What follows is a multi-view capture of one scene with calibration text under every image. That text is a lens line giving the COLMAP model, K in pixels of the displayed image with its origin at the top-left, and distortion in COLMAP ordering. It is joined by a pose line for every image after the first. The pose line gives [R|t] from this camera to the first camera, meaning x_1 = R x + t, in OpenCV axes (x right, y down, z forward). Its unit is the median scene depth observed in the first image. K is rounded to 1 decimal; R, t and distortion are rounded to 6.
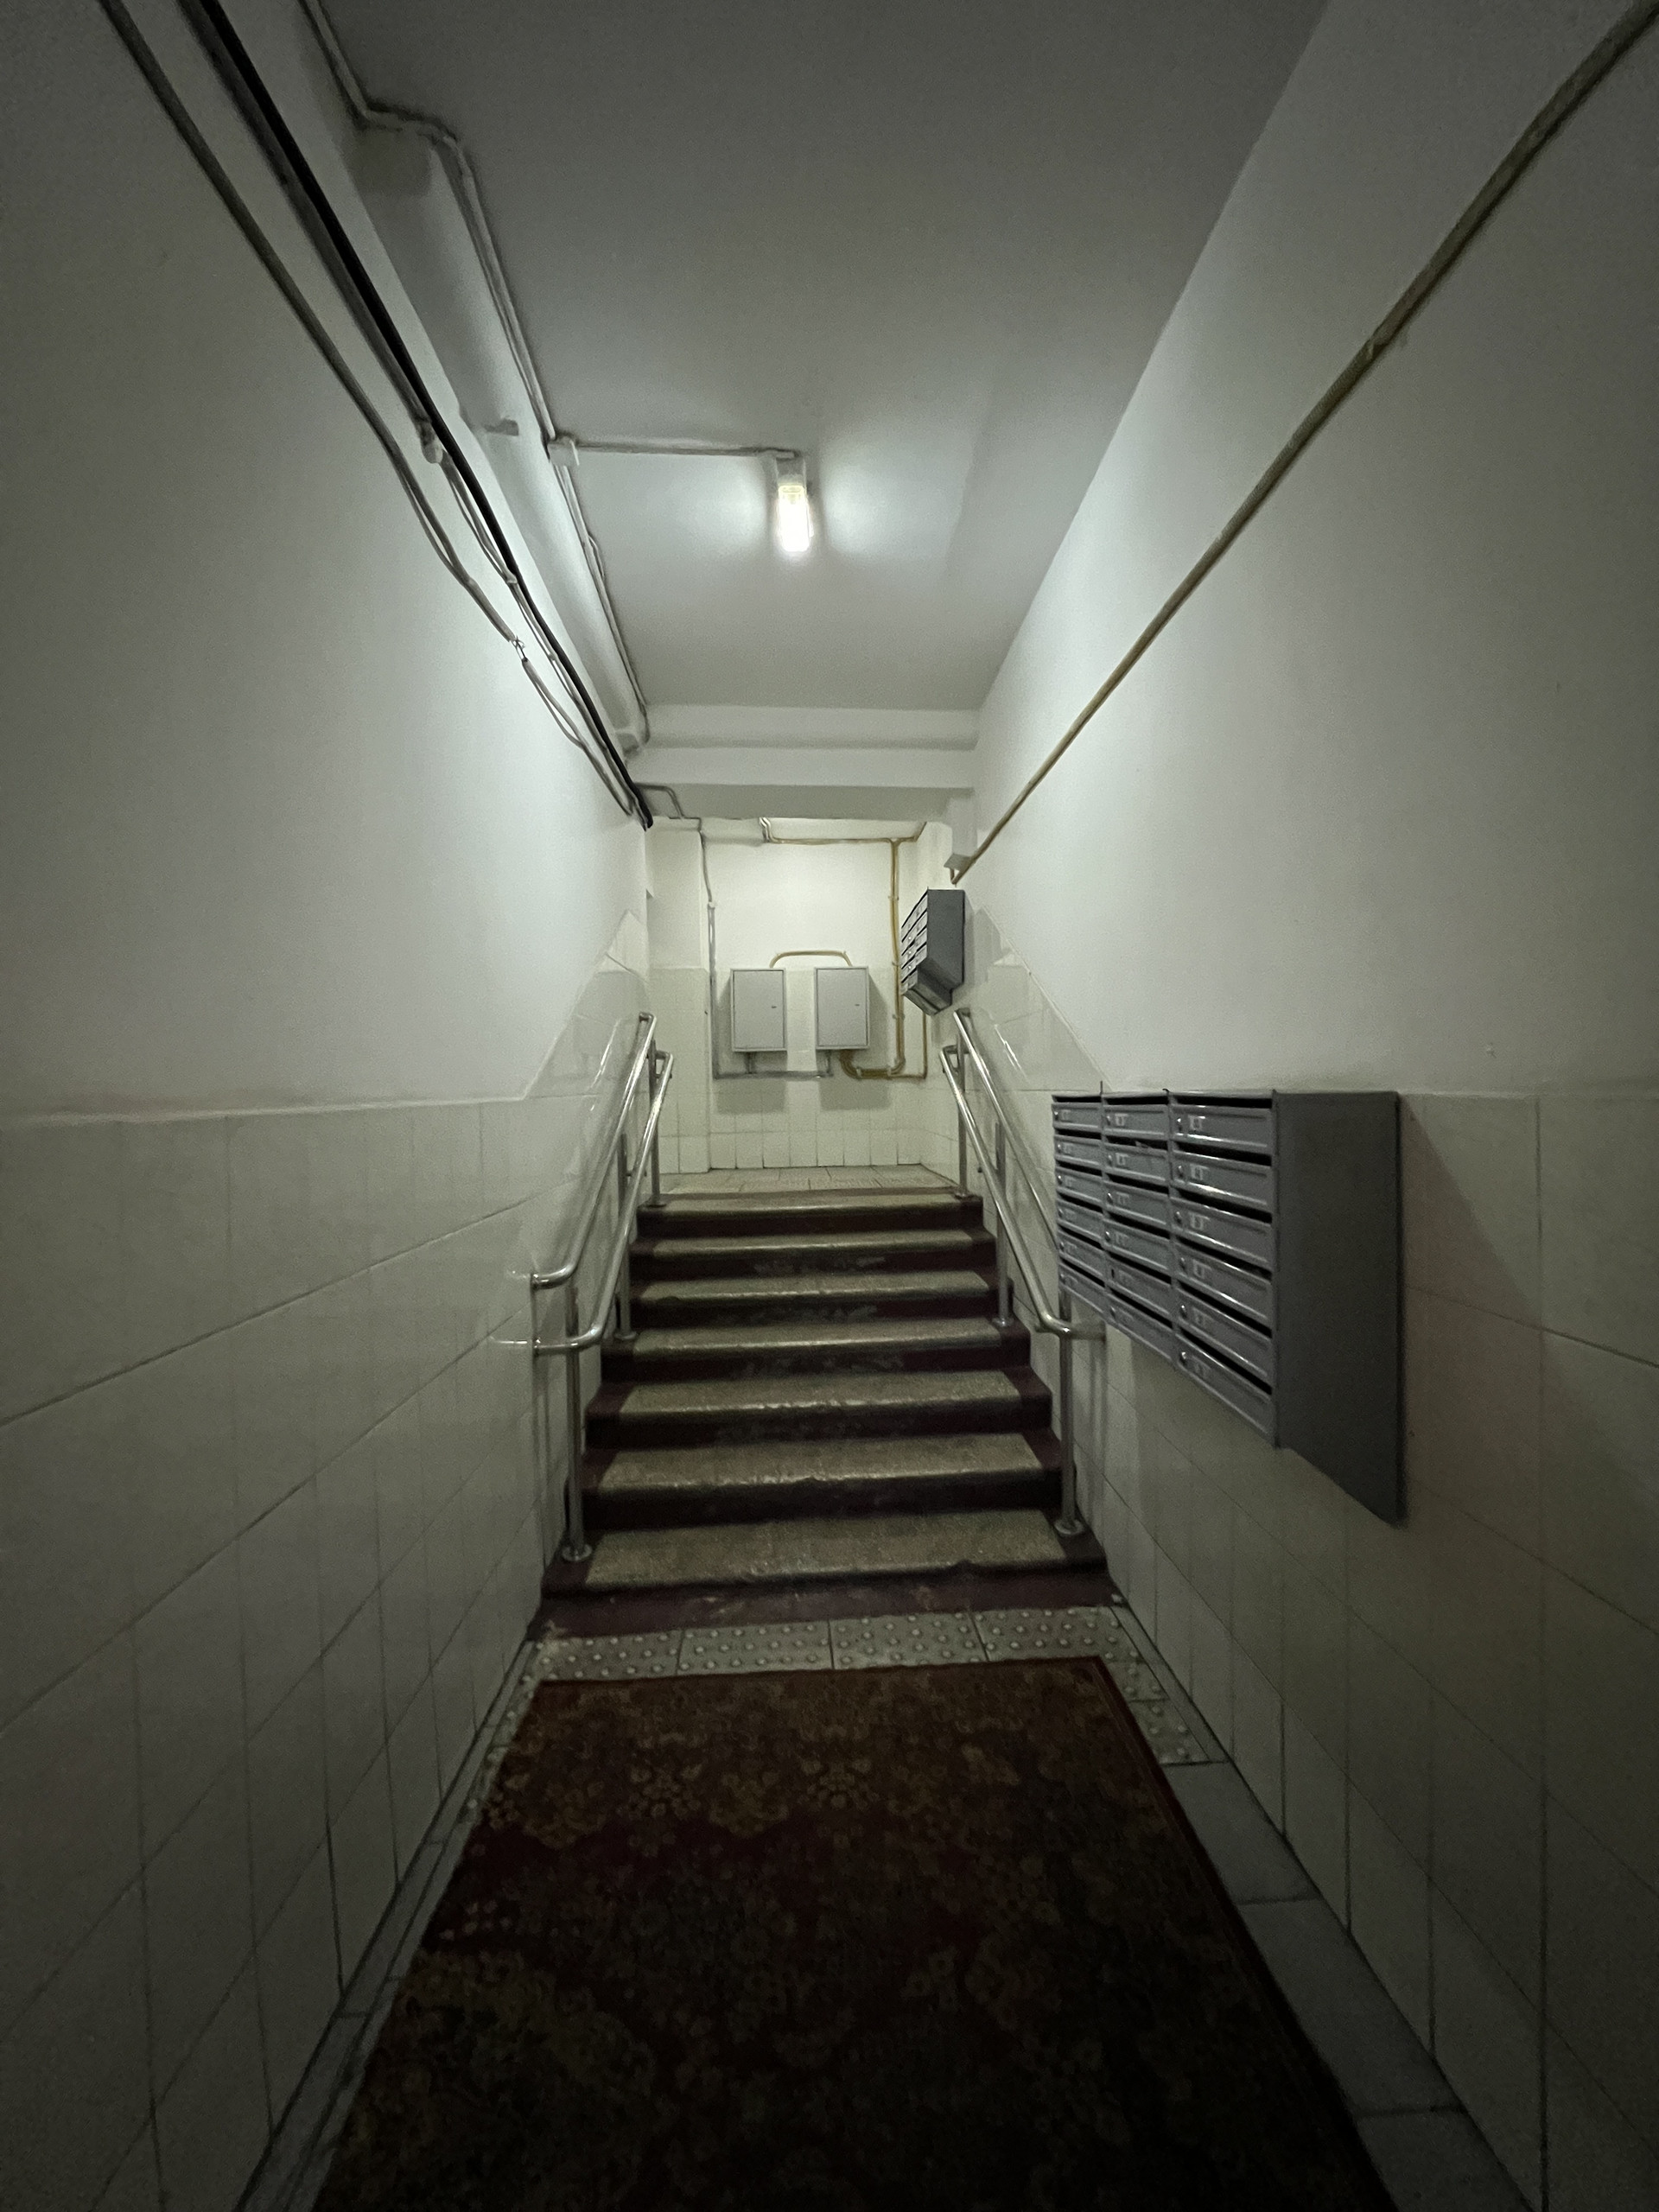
lens RADIAL K [[882.3, 0, 835.2], [0, 882.3, 1103.5], [0, 0, 1]] dist [-0.004940, 0.001306]
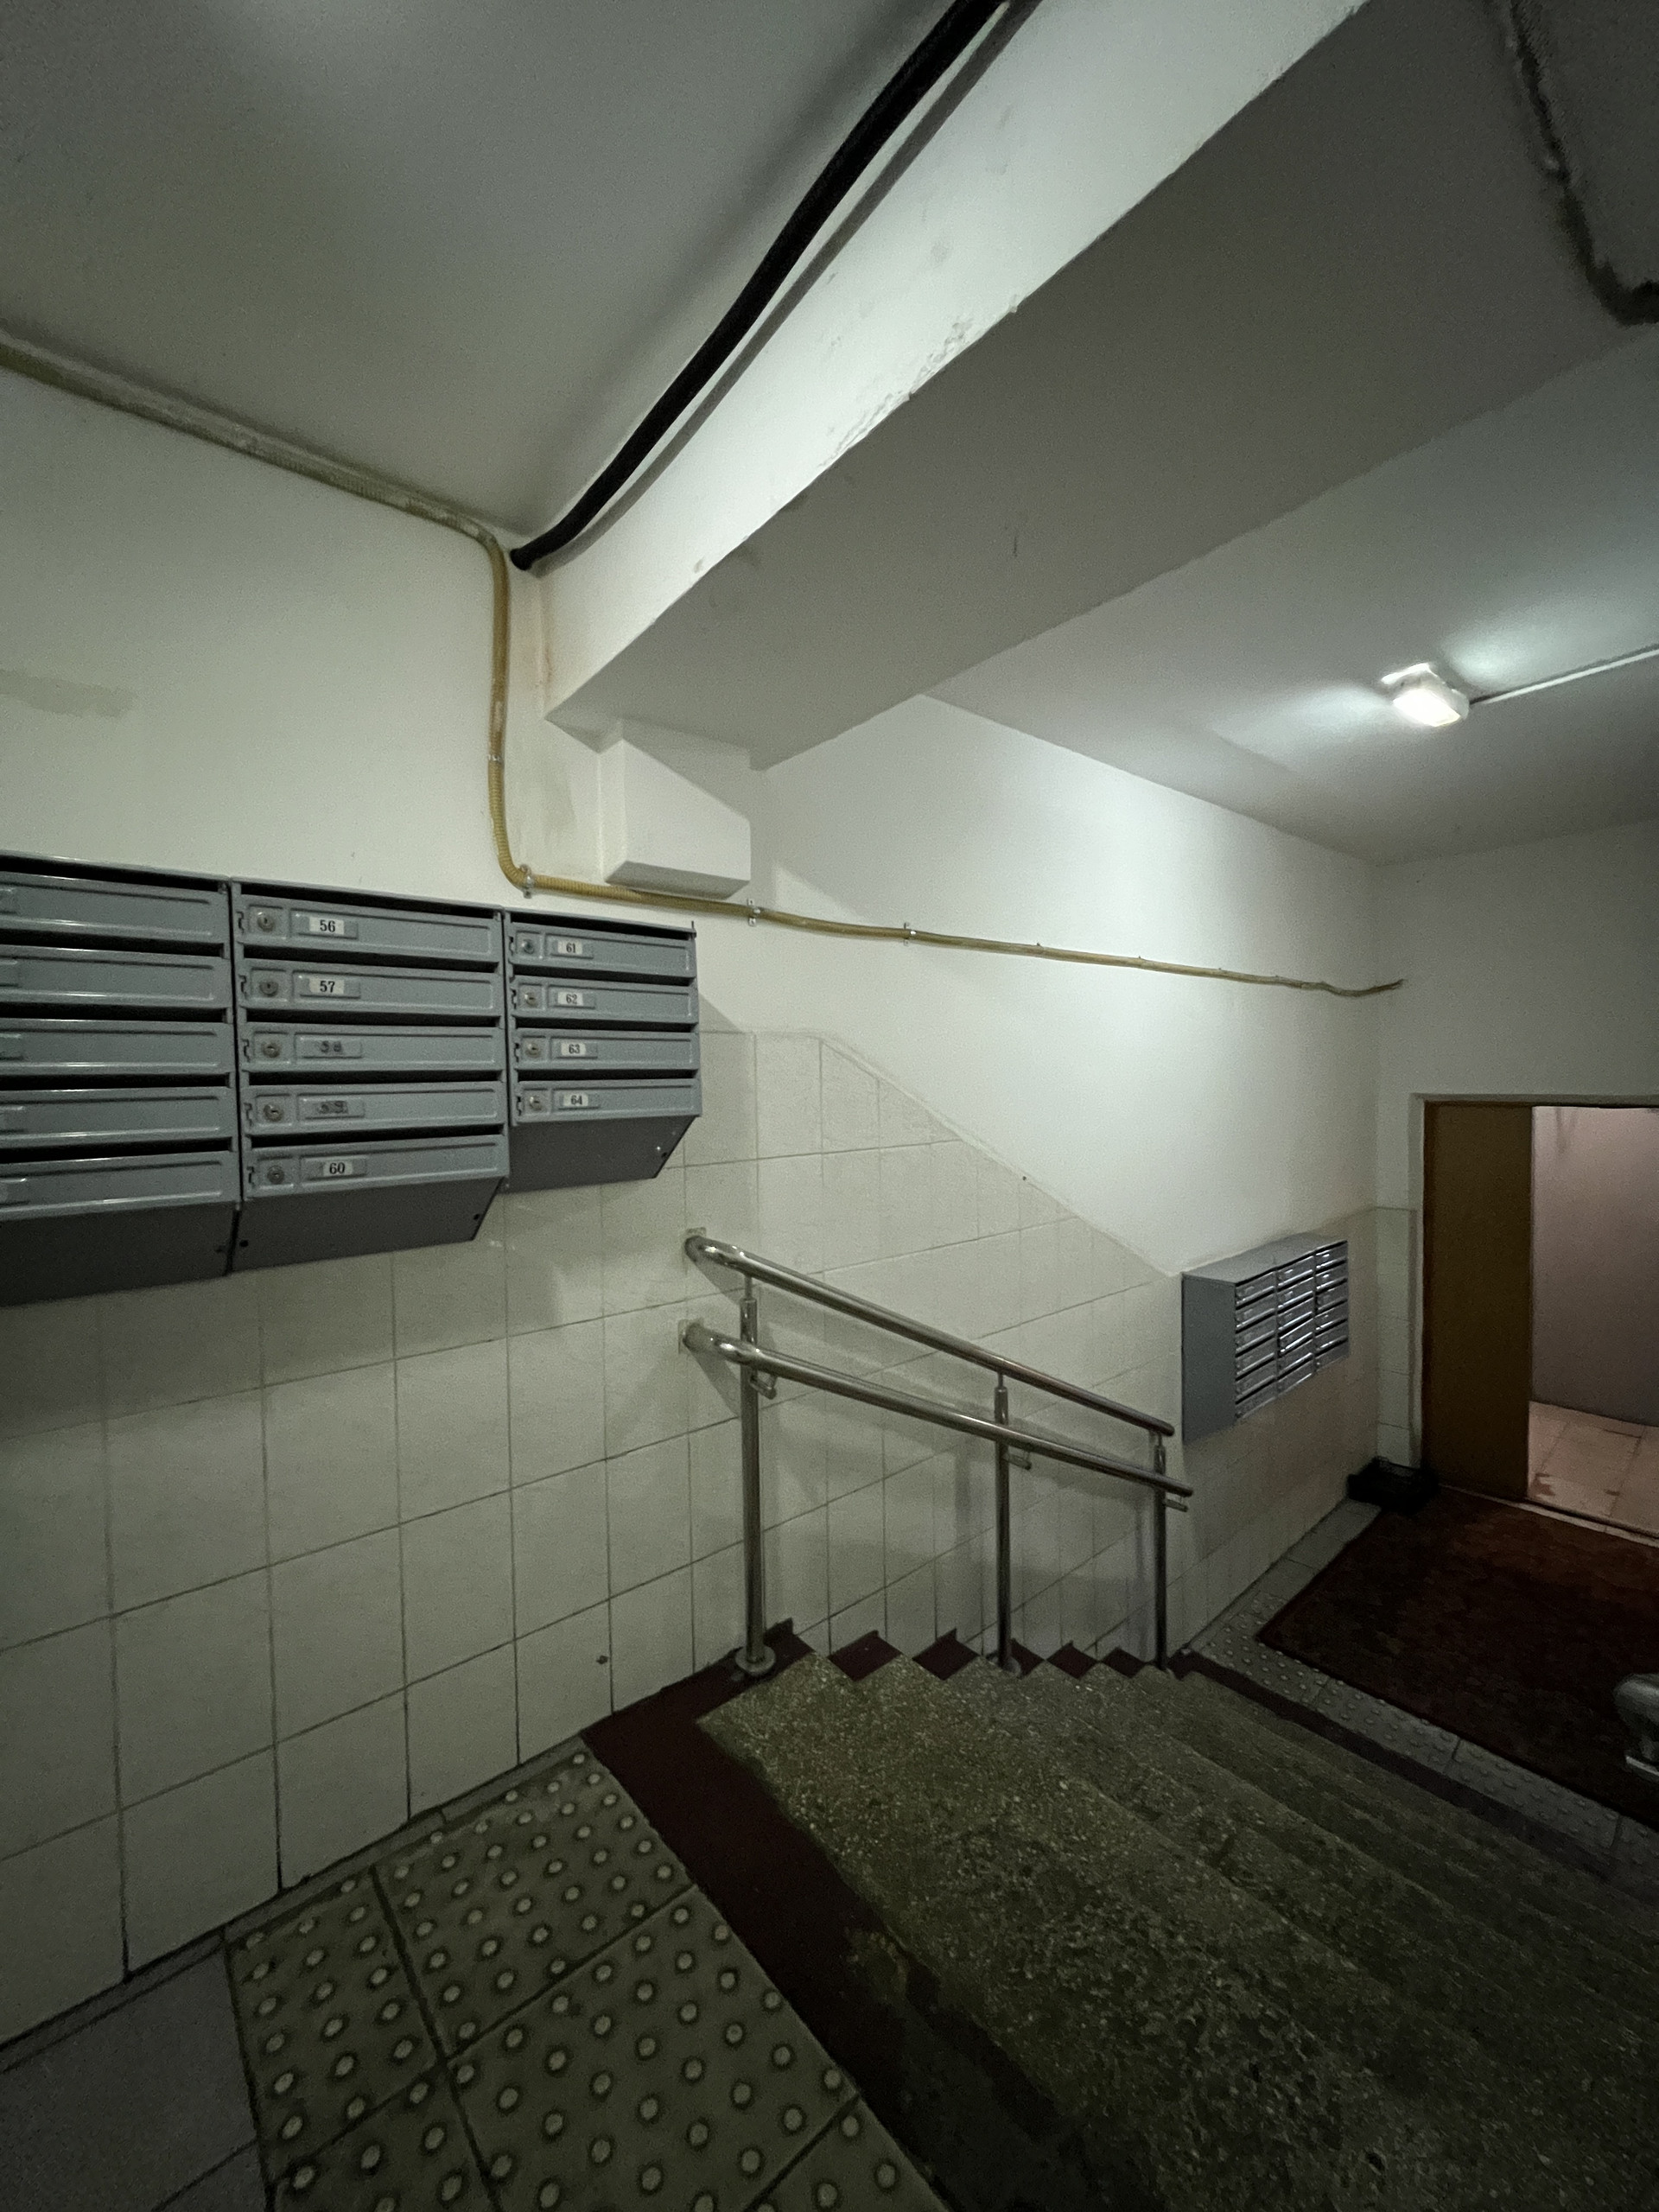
lens RADIAL K [[876.2, 0, 831.1], [0, 876.2, 1108.0], [0, 0, 1]] dist [0.000334, 0.000048]
pose [[-0.613161, 0.008499, 0.789913, -0.458724], [0.050806, 0.998296, 0.028696, -0.366016], [-0.788323, 0.057728, -0.612548, 2.469299]]
